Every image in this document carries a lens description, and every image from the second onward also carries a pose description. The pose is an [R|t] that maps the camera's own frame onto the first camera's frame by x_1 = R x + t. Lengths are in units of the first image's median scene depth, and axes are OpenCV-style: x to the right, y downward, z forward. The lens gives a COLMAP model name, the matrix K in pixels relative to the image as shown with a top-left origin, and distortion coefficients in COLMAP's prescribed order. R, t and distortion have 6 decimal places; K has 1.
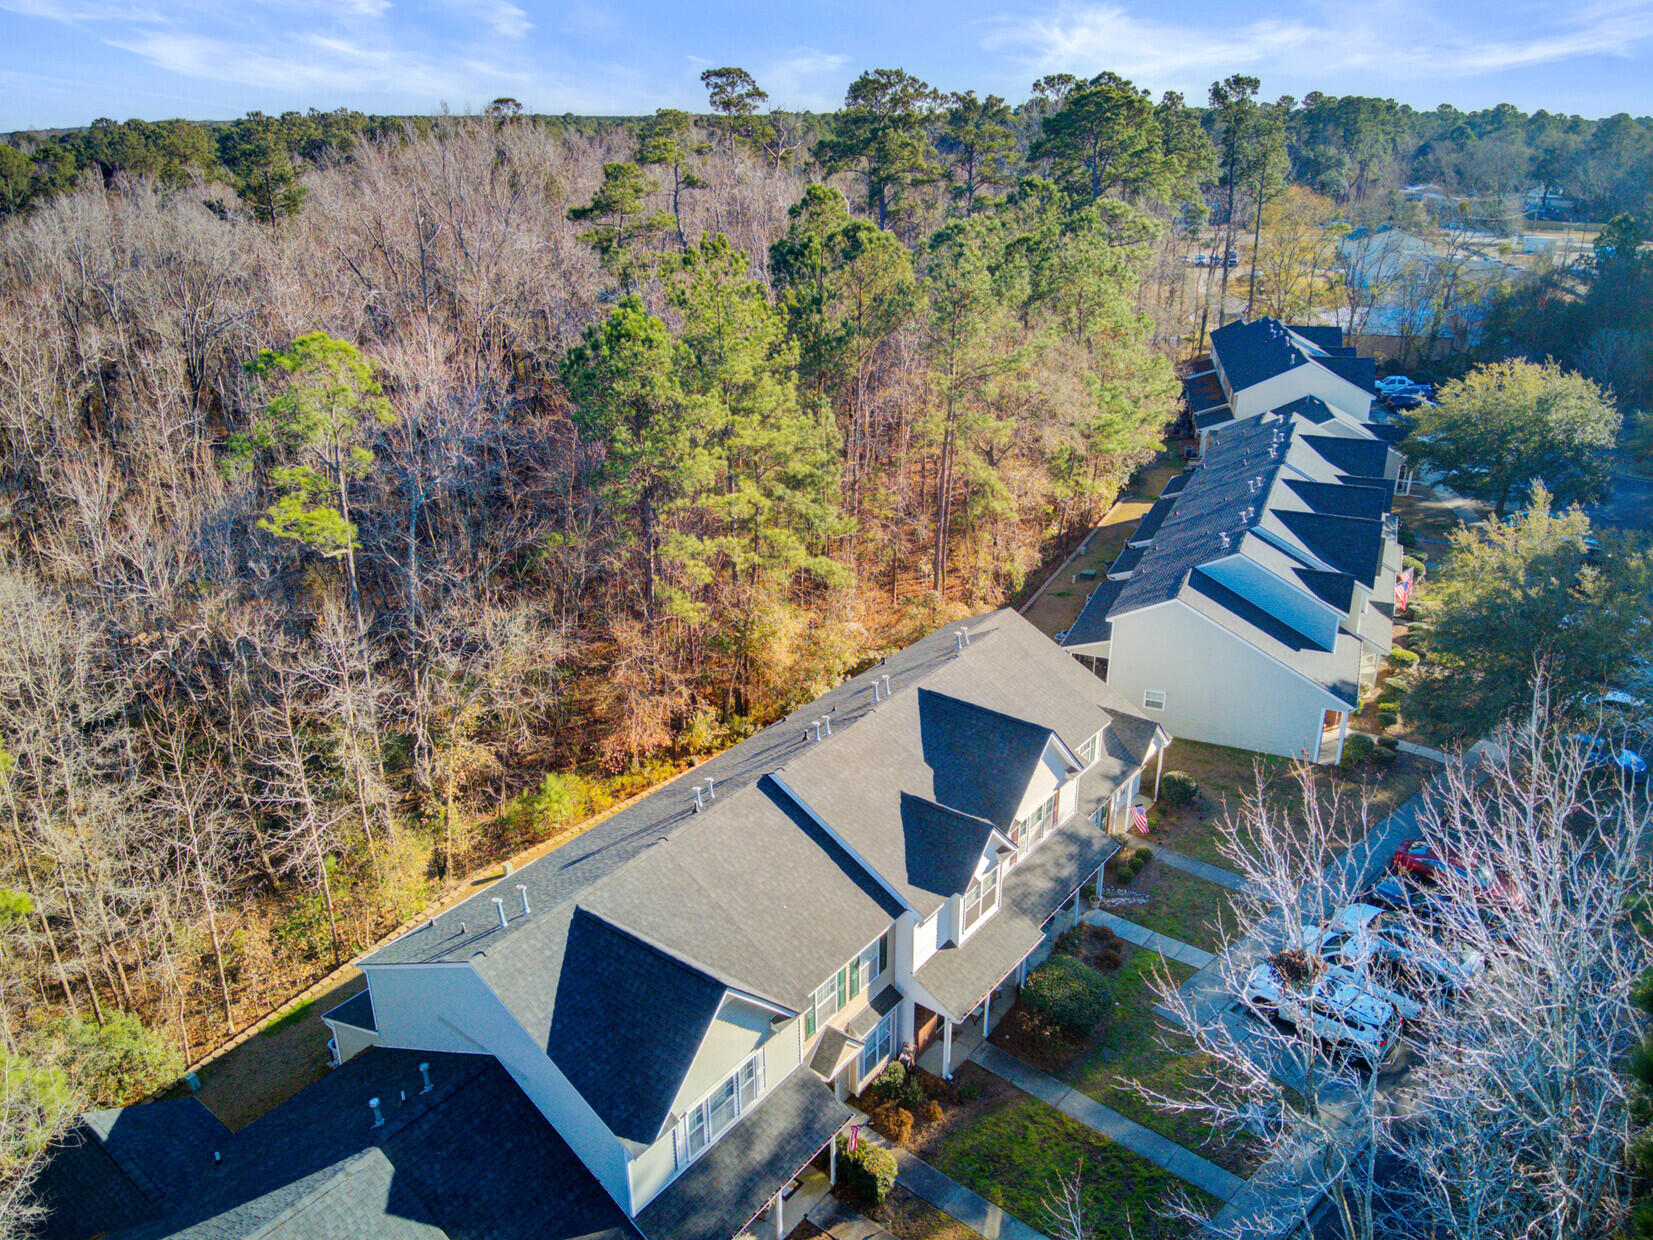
lens RADIAL K [[1240.4, 0, 791.6], [0, 1240.4, 621.4], [0, 0, 1]] dist [0.204847, -0.392957]
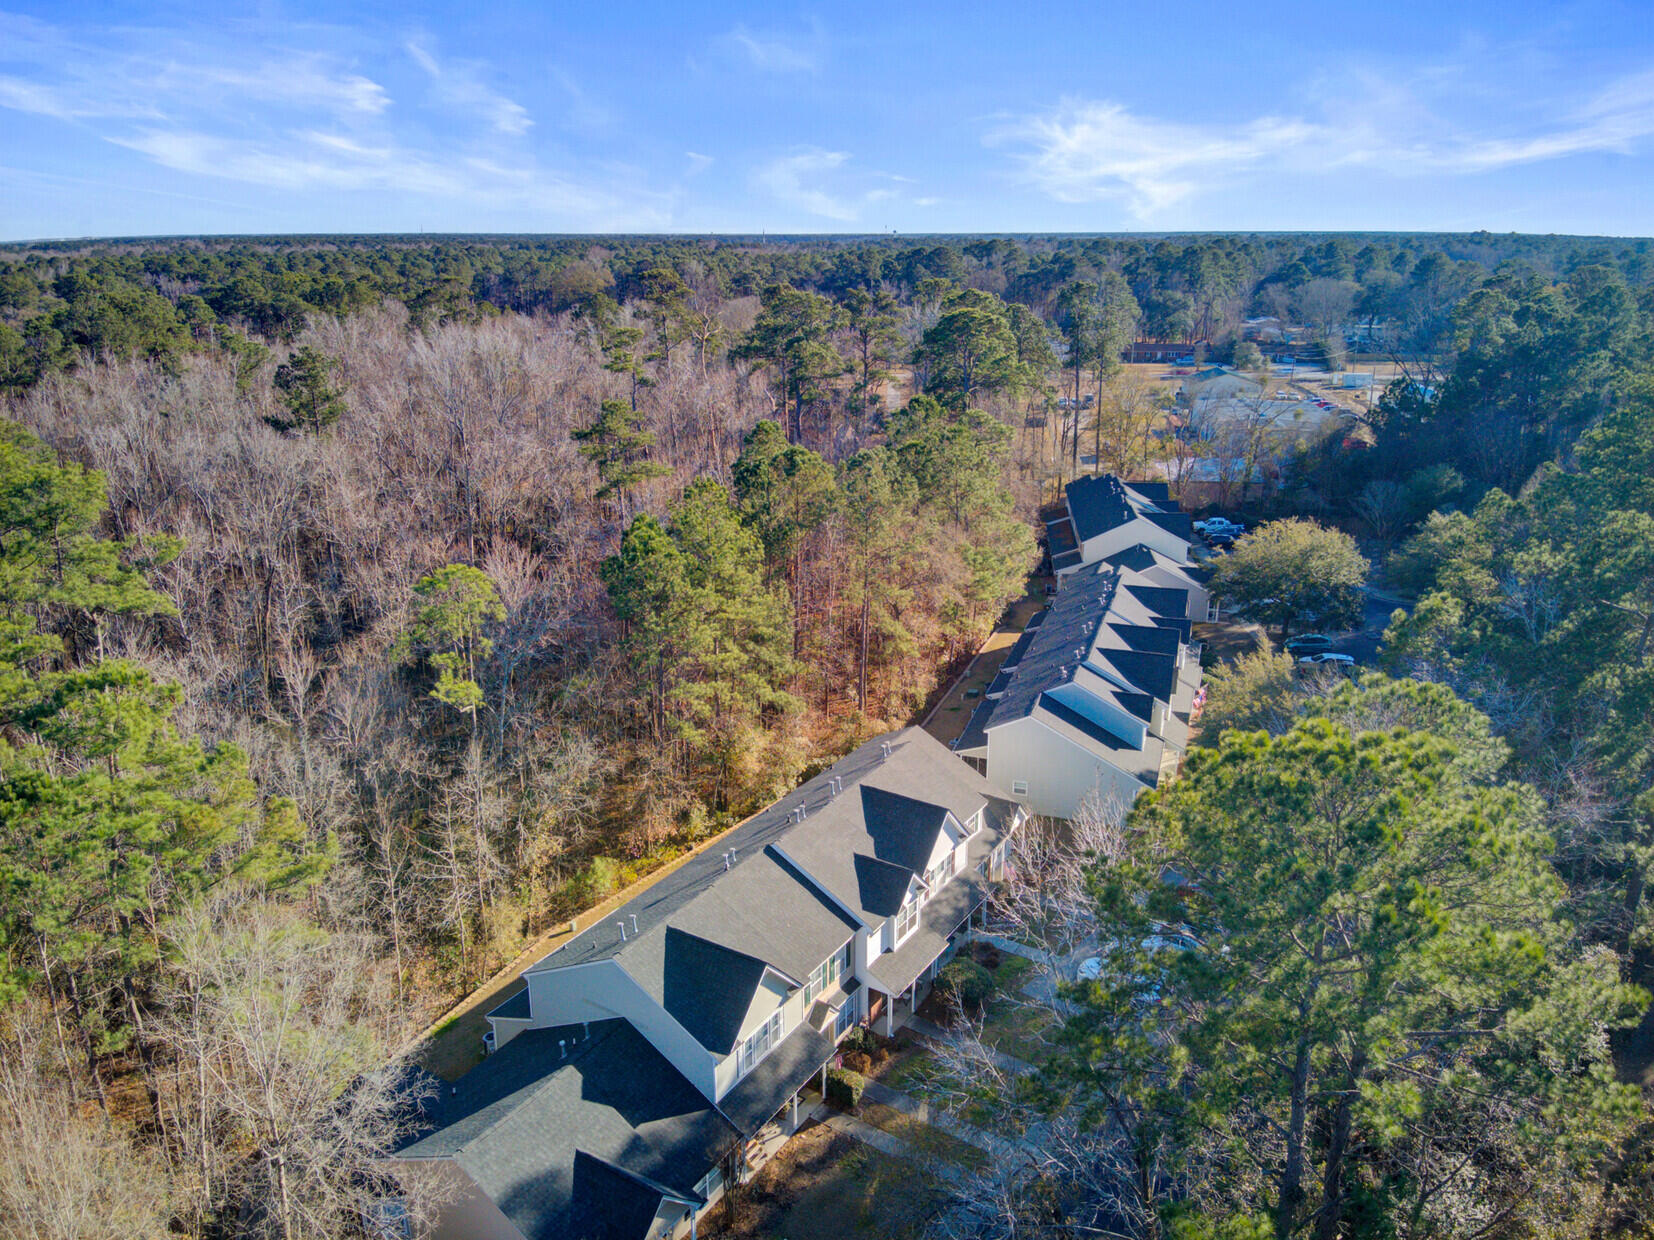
lens RADIAL K [[1241.2, 0, 792.0], [0, 1241.2, 621.4], [0, 0, 1]] dist [0.204847, -0.392957]
pose [[0.996490, -0.025602, 0.079699, -0.077829], [0.031986, 0.996291, -0.079877, -0.021009], [-0.077359, 0.082146, 0.993613, -0.414139]]
